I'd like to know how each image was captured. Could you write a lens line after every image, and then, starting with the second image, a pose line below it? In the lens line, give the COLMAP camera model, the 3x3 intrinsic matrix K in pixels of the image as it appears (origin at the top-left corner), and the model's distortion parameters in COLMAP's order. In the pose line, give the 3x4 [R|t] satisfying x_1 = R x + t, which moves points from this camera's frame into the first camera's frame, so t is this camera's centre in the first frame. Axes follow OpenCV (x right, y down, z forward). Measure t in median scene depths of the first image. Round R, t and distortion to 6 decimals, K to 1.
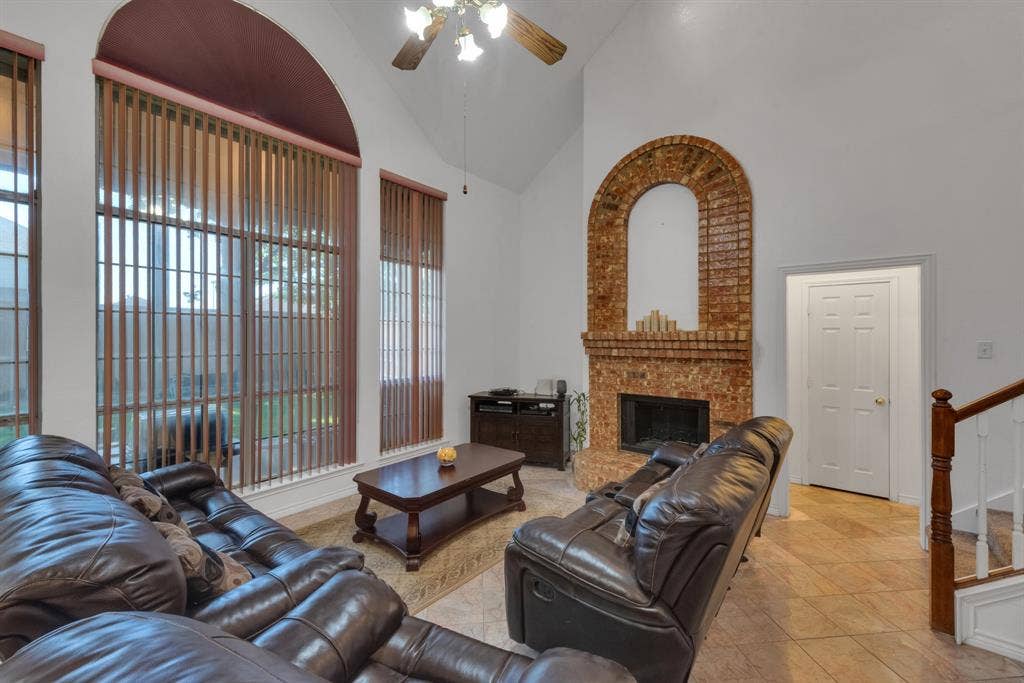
lens RADIAL K [[406.8, 0, 522.3], [0, 406.8, 341.6], [0, 0, 1]] dist [0.007272, -0.000222]
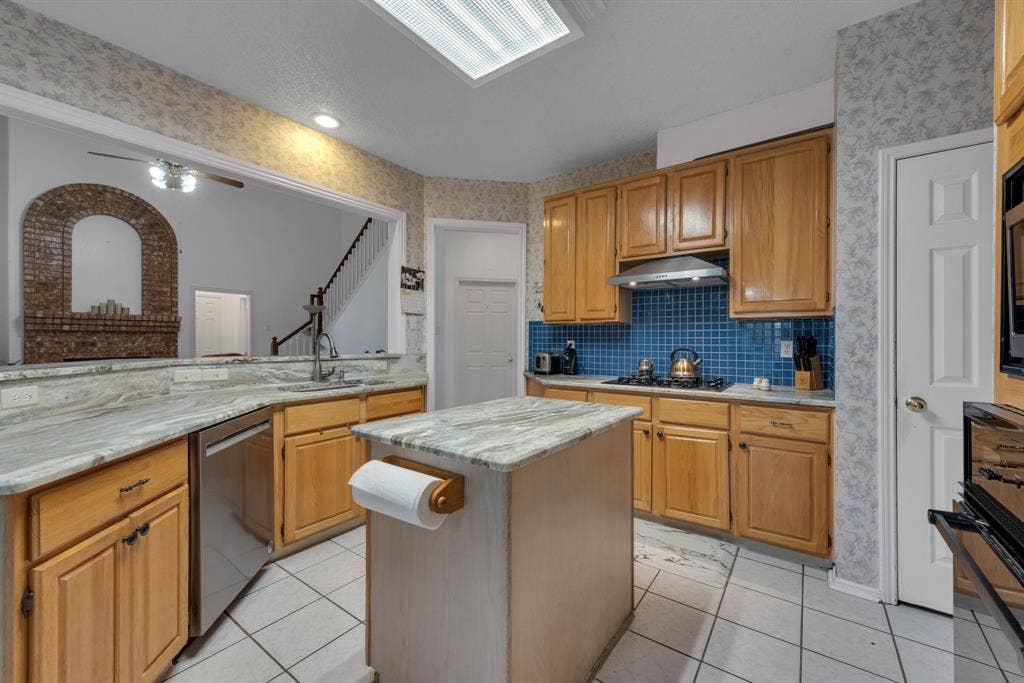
lens RADIAL K [[406.8, 0, 513.6], [0, 406.8, 340.5], [0, 0, 1]] dist [0.007272, -0.000222]
pose [[-0.015913, -0.008502, 0.999837, -1.224468], [0.000819, 0.999963, 0.008516, 0.062494], [-0.999873, 0.000954, -0.015905, -0.473953]]
